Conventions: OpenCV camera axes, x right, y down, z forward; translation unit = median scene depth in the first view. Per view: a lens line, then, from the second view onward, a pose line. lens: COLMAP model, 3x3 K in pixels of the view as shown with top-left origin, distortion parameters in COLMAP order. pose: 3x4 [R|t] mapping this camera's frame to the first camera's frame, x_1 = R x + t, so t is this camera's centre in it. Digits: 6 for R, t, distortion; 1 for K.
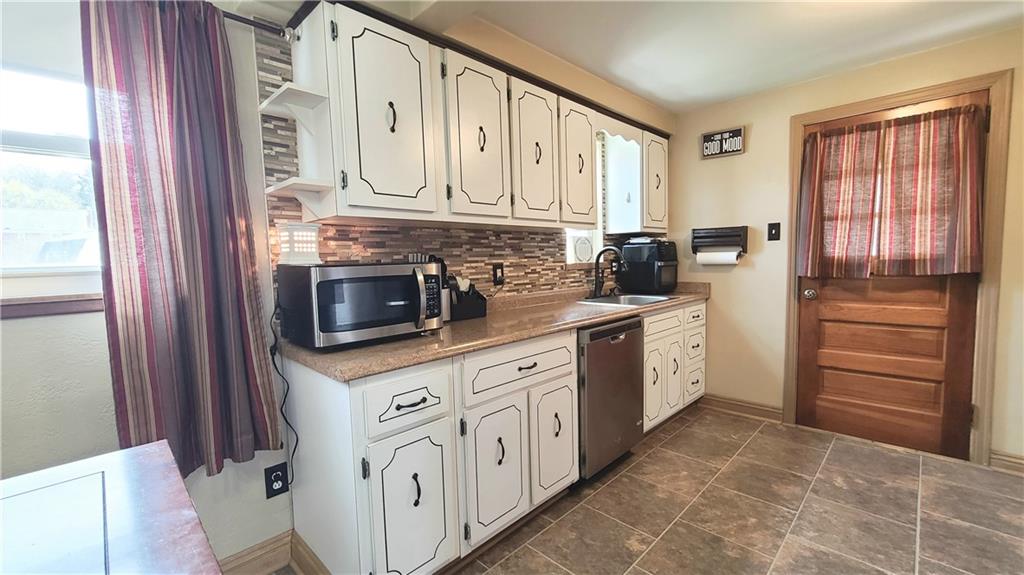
lens RADIAL K [[419.8, 0, 522.2], [0, 419.8, 292.2], [0, 0, 1]] dist [0.000381, -0.001386]
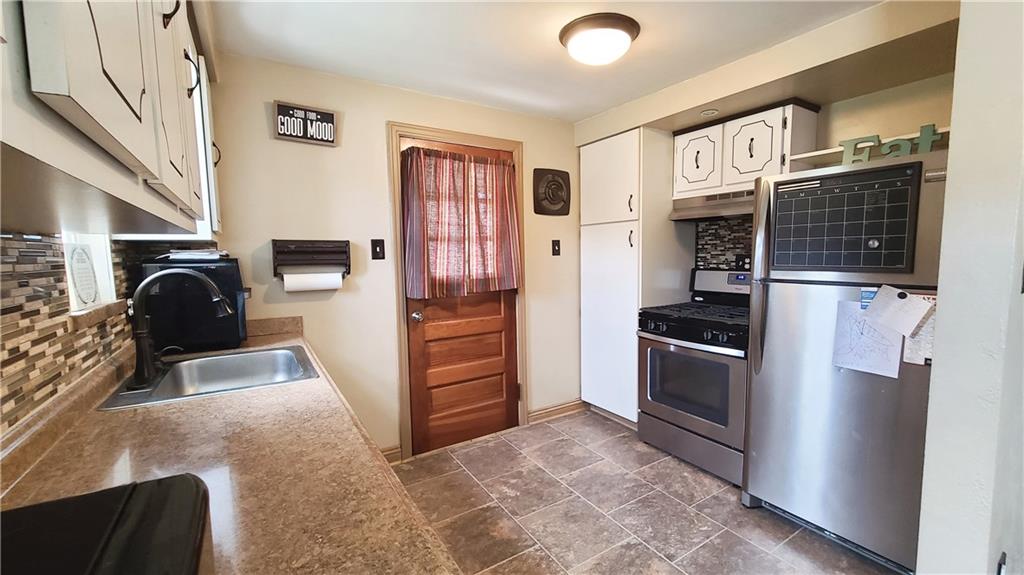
lens RADIAL K [[419.8, 0, 522.4], [0, 419.8, 292.5], [0, 0, 1]] dist [0.000381, -0.001386]
pose [[0.228300, -0.068486, 0.971179, -0.209392], [0.086213, 0.995026, 0.049901, -0.088084], [-0.969766, 0.072336, 0.233069, 0.621835]]
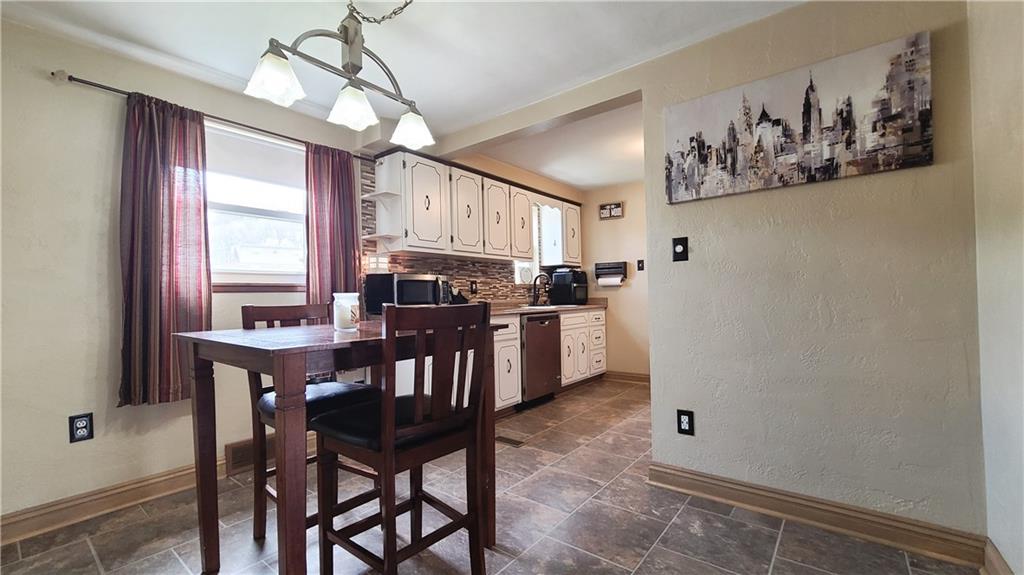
lens RADIAL K [[419.8, 0, 521.3], [0, 419.8, 291.9], [0, 0, 1]] dist [0.000381, -0.001386]
pose [[0.993880, 0.006581, 0.110269, -0.054208], [0.003920, 0.995493, -0.094750, 0.136641], [-0.110395, 0.094602, 0.989375, -0.676316]]
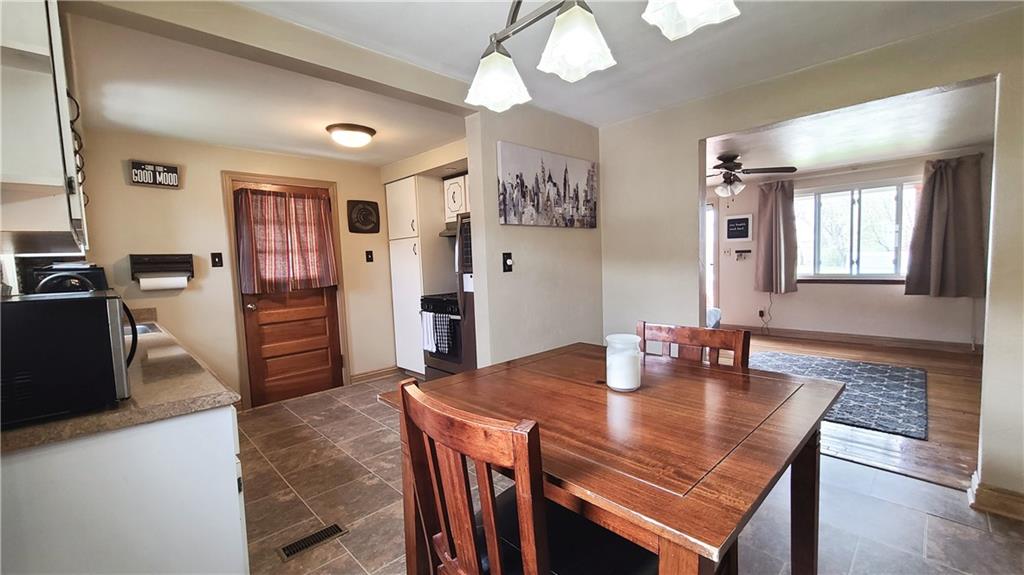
lens RADIAL K [[419.8, 0, 521.7], [0, 419.8, 291.4], [0, 0, 1]] dist [0.000381, -0.001386]
pose [[0.016733, -0.052252, 0.998494, -0.732621], [0.114035, 0.992217, 0.050013, -0.015149], [-0.993336, 0.113026, 0.022561, 0.121711]]
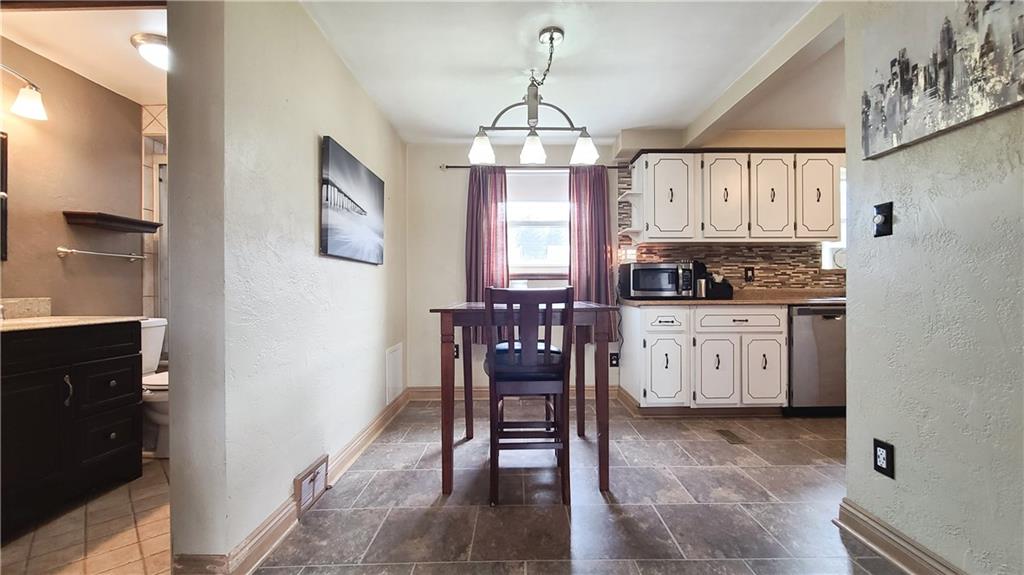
lens RADIAL K [[419.8, 0, 520.2], [0, 419.8, 292.9], [0, 0, 1]] dist [0.000381, -0.001386]
pose [[0.702556, 0.028047, -0.711075, 0.458443], [-0.070586, 0.997042, -0.030414, 0.133938], [0.708119, 0.071559, 0.702458, -0.679007]]
